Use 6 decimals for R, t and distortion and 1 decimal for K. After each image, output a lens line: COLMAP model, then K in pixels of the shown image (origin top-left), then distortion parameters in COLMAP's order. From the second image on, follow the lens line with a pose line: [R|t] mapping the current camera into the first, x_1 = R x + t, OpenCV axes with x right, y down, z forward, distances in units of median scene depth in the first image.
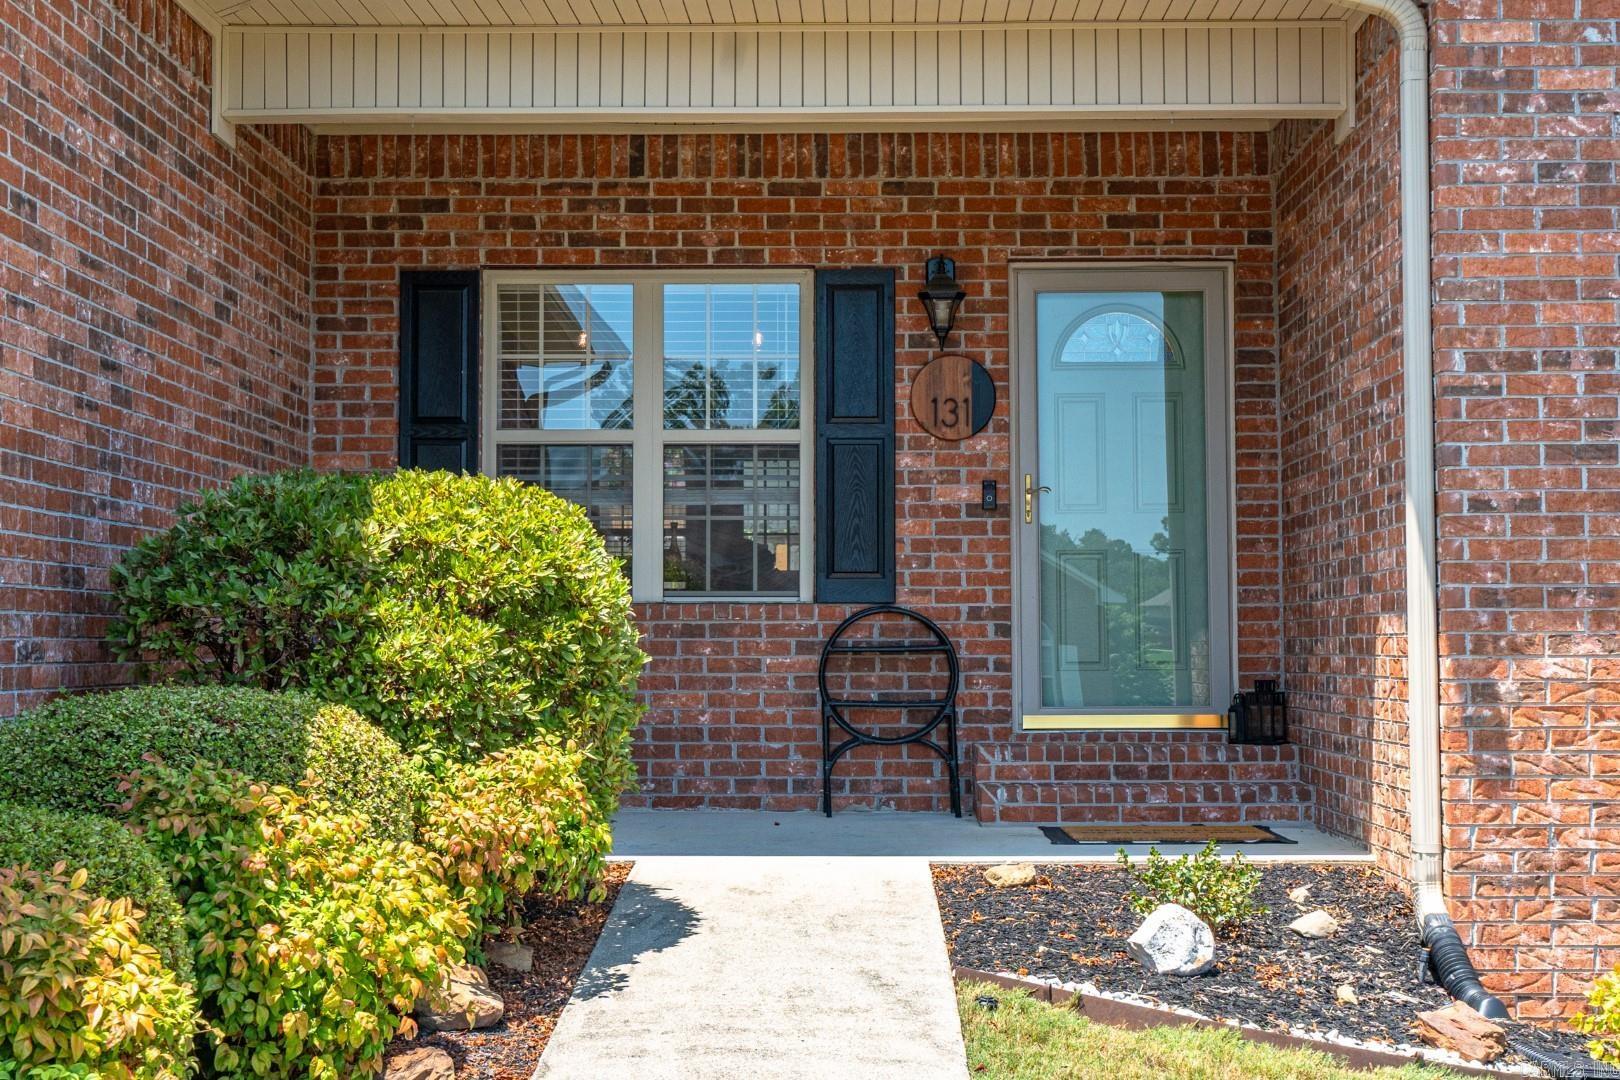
lens RADIAL K [[2320.1, 0, 761.9], [0, 2320.1, 534.1], [0, 0, 1]] dist [0.020346, -0.014806]
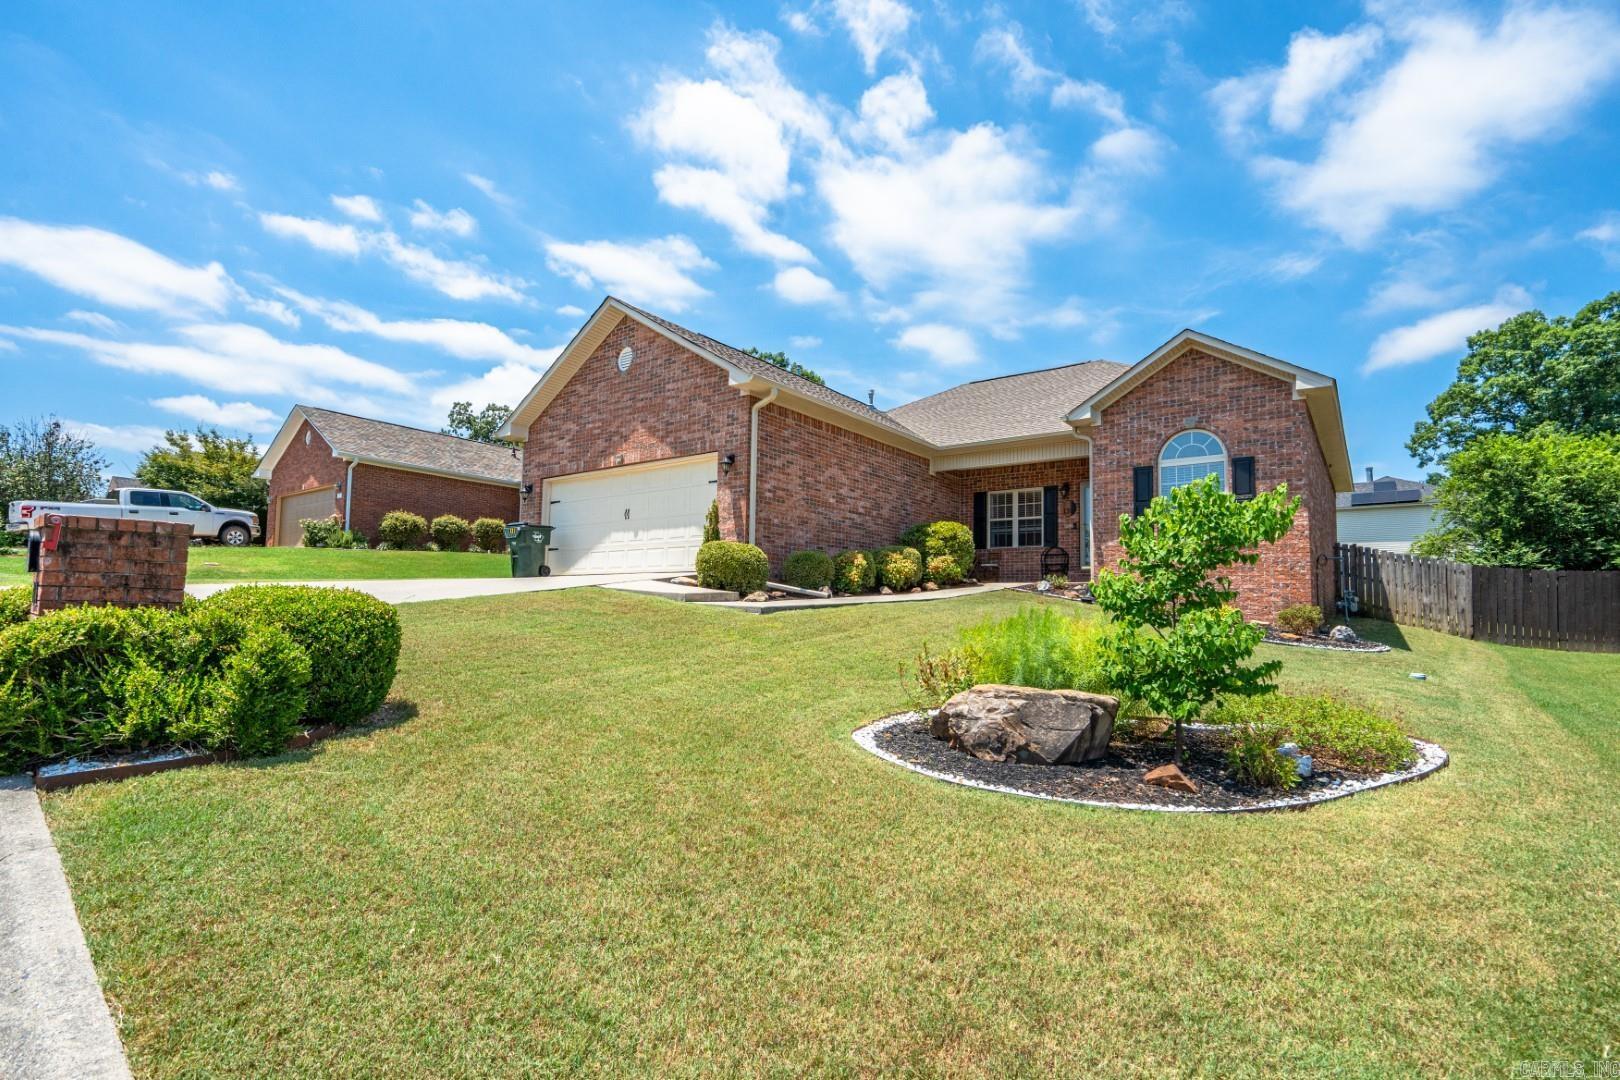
lens RADIAL K [[731.1, 0, 832.7], [0, 731.1, 551.7], [0, 0, 1]] dist [0.014661, 0.000478]
pose [[0.828079, -0.028364, -0.559894, 0.585670], [0.007709, 0.999201, -0.039218, 0.106486], [0.560559, 0.028159, 0.827636, -0.729043]]
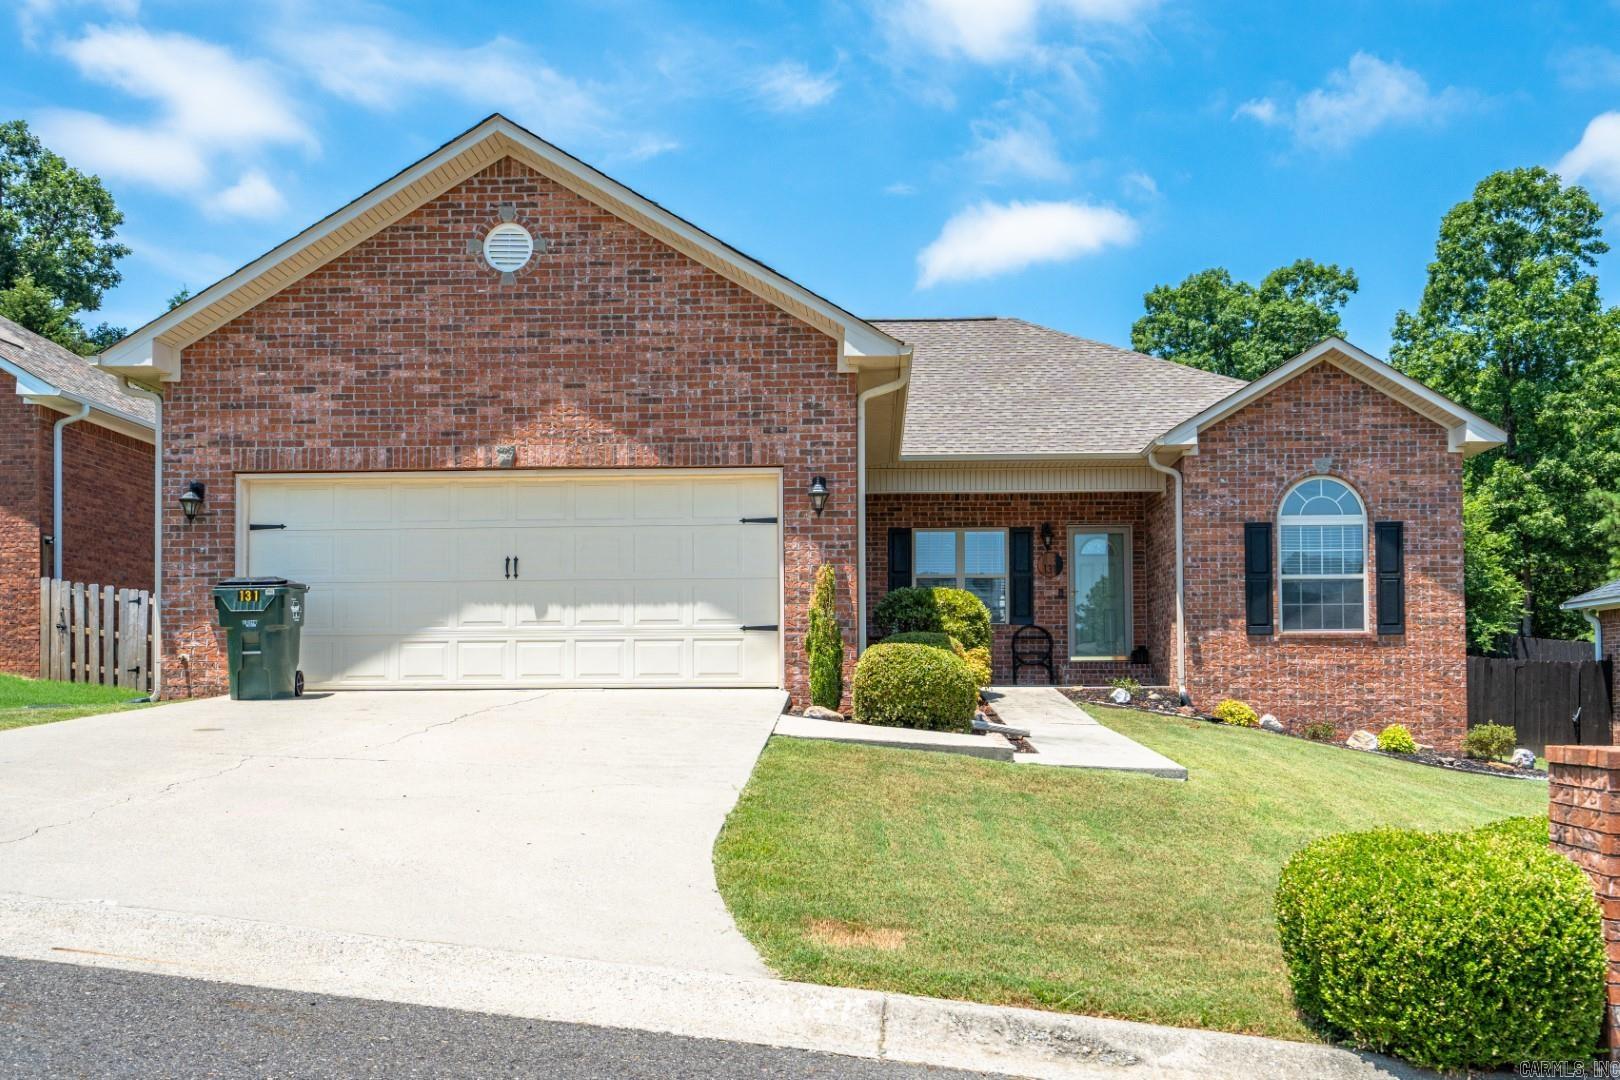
lens RADIAL K [[1455.1, 0, 783.6], [0, 1455.1, 633.6], [0, 0, 1]] dist [0.034075, 0.002643]
pose [[0.999699, -0.001156, -0.024526, -0.260814], [0.001351, 0.999967, 0.007956, 0.025655], [0.024516, -0.007986, 0.999668, -1.173500]]
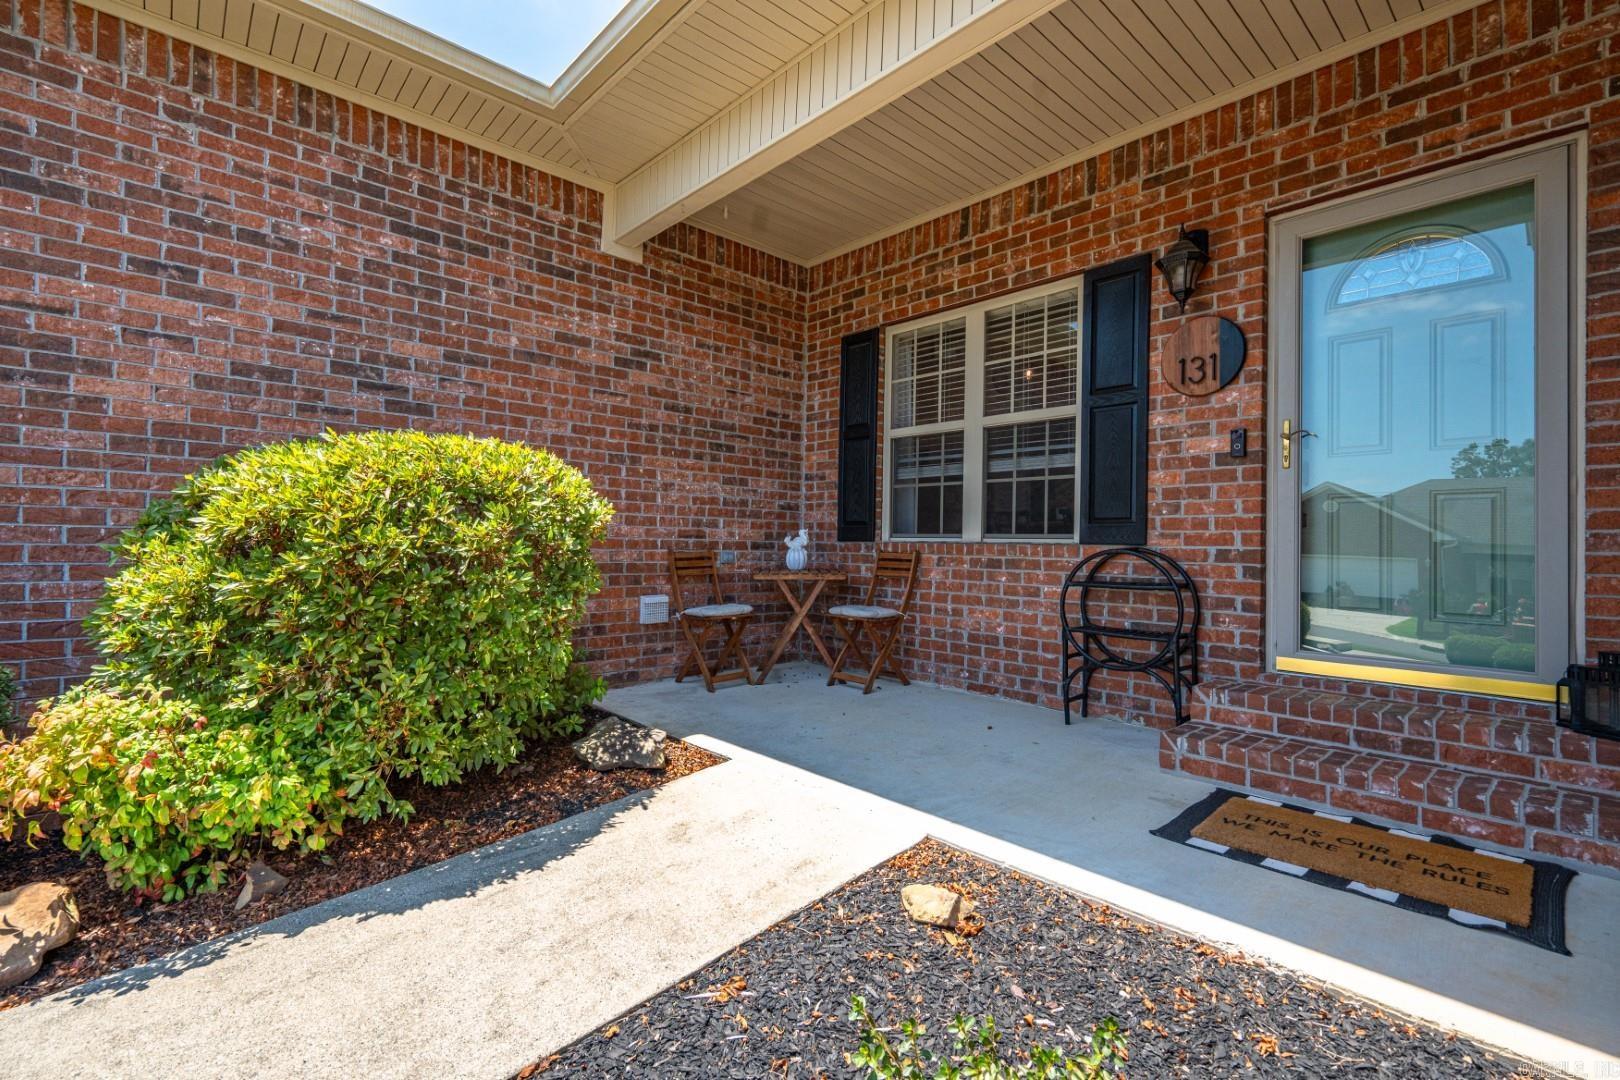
lens RADIAL K [[727.2, 0, 809.3], [0, 727.2, 535.0], [0, 0, 1]] dist [0.002741, 0.000920]
pose [[0.703868, 0.003557, -0.710322, 0.195454], [0.014537, 0.999706, 0.019411, 0.015417], [0.710182, -0.023989, 0.703609, 0.630144]]
